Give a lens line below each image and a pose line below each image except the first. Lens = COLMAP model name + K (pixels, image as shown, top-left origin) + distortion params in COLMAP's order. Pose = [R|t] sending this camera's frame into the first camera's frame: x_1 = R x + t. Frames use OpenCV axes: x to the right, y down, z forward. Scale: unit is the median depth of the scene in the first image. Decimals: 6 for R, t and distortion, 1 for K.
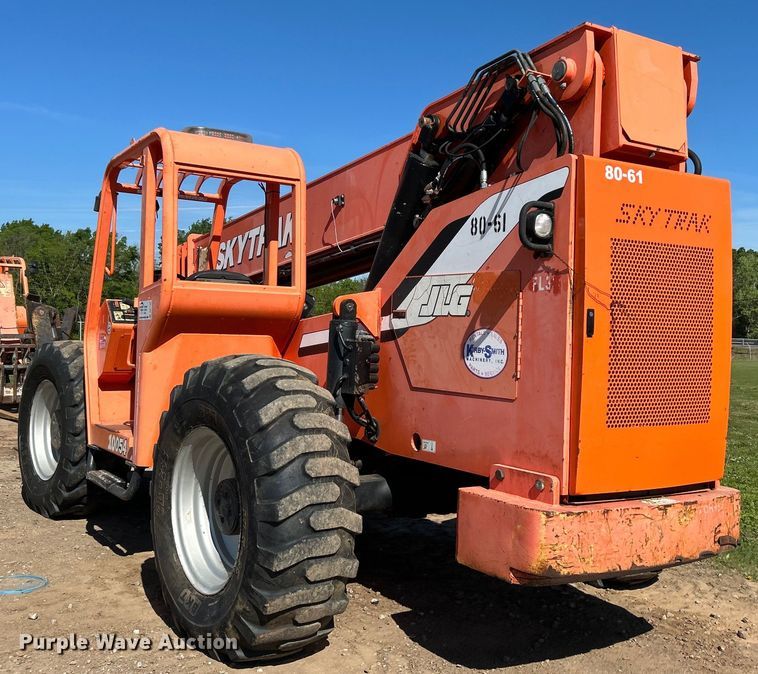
lens RADIAL K [[921.5, 0, 429.9], [0, 921.5, 306.2], [0, 0, 1]] dist [0.189772, -0.514482]
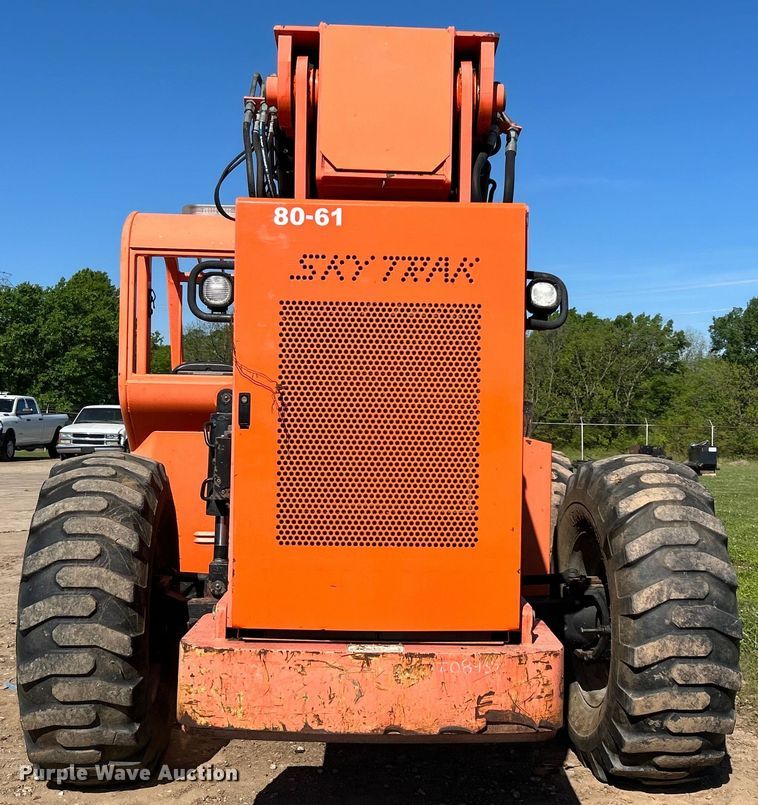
lens RADIAL K [[1142.3, 0, 379.0], [0, 1142.3, 402.5], [0, 0, 1]] dist [0.184292, -0.506042]
pose [[0.825686, -0.021646, -0.563715, 0.759968], [0.020648, 0.999754, -0.008145, 0.020011], [0.563752, -0.004915, 0.825929, 0.242171]]
